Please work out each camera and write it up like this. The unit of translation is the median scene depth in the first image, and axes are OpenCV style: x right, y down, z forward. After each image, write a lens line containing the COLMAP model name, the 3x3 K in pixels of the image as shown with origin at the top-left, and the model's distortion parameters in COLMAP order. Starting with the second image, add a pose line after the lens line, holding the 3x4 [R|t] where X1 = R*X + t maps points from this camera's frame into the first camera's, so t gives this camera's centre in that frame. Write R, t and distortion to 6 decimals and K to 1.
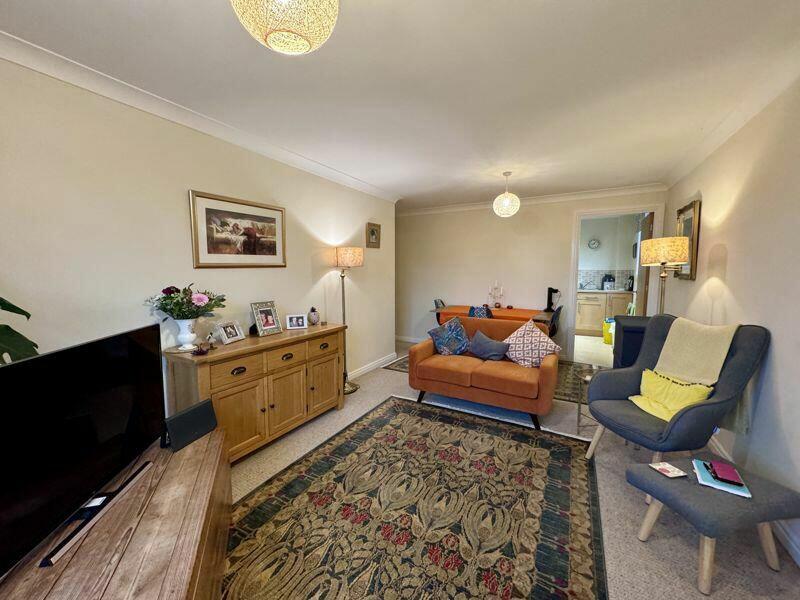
lens RADIAL K [[315.6, 0, 399.2], [0, 315.6, 298.4], [0, 0, 1]] dist [-0.002665, 0.000633]
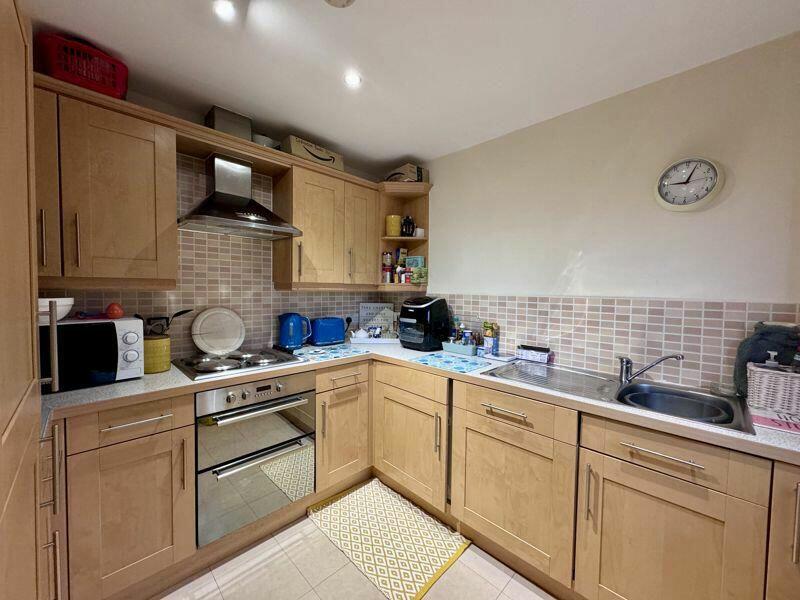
lens RADIAL K [[315.6, 0, 399.8], [0, 315.6, 299.3], [0, 0, 1]] dist [-0.002665, 0.000633]
pose [[0.965303, 0.018687, -0.260464, 0.496314], [-0.033616, 0.998030, -0.052982, -0.074981], [0.258961, 0.059899, 0.964029, 0.762514]]
